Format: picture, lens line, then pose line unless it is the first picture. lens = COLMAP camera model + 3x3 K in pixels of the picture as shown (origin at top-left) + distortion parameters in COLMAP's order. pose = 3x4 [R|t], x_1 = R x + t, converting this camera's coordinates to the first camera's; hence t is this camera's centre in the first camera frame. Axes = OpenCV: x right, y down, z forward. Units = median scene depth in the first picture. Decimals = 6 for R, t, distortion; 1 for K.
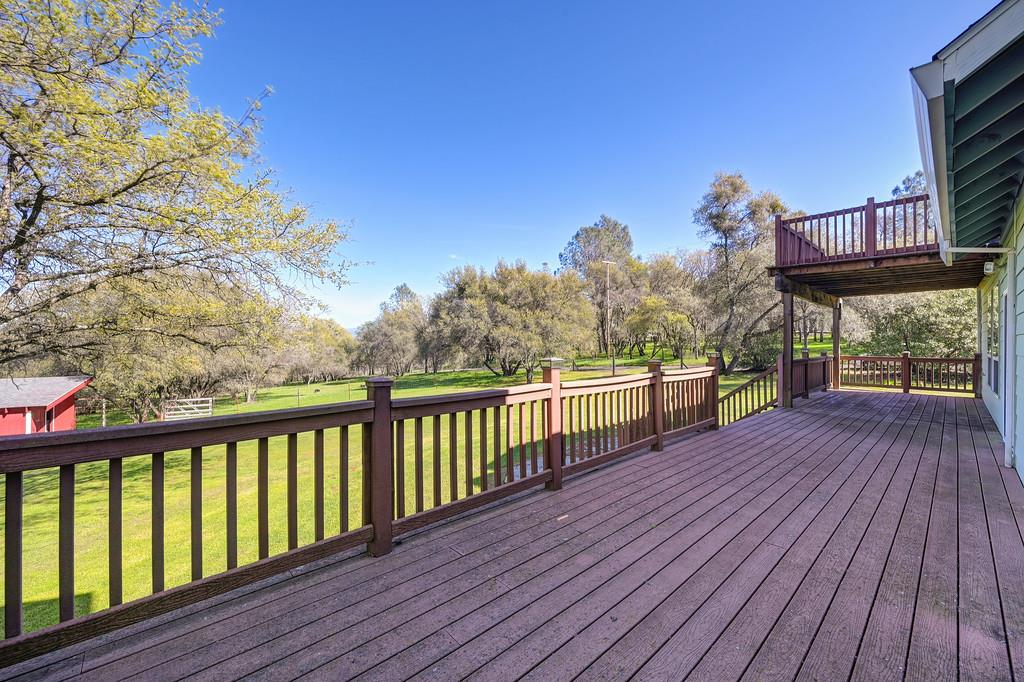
lens RADIAL K [[405.7, 0, 512.6], [0, 405.7, 343.0], [0, 0, 1]] dist [-0.000145, -0.000062]
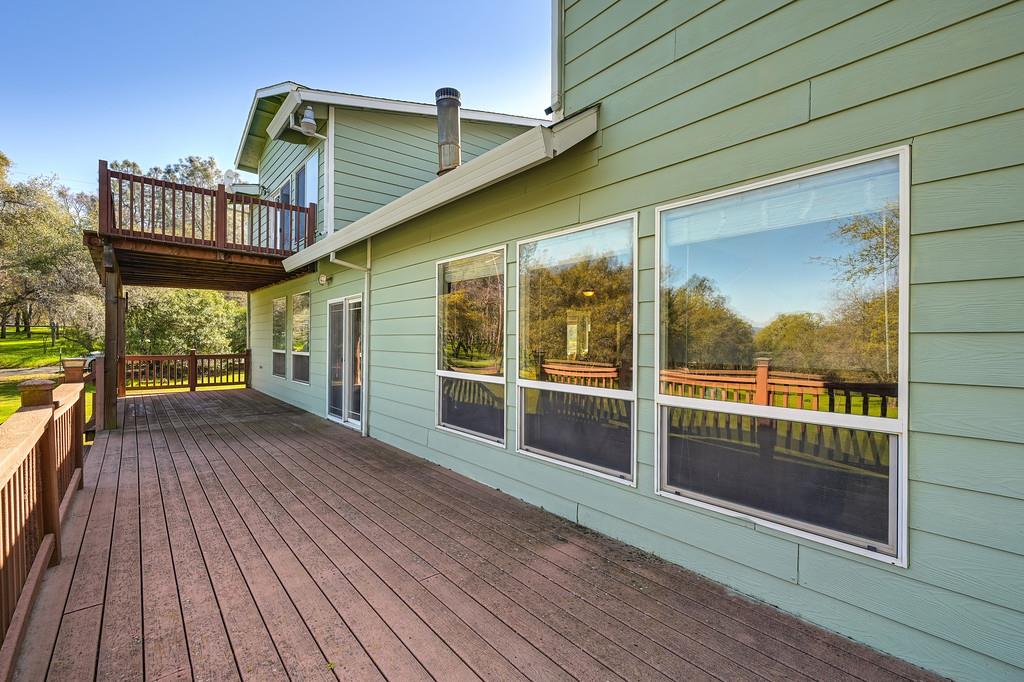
lens RADIAL K [[445.0, 0, 511.2], [0, 445.0, 336.4], [0, 0, 1]] dist [0.002567, 0.000567]
pose [[0.035688, 0.003474, 0.999357, -0.178868], [0.003081, 0.999989, -0.003586, -0.007437], [-0.999358, 0.003207, 0.035677, 0.469750]]
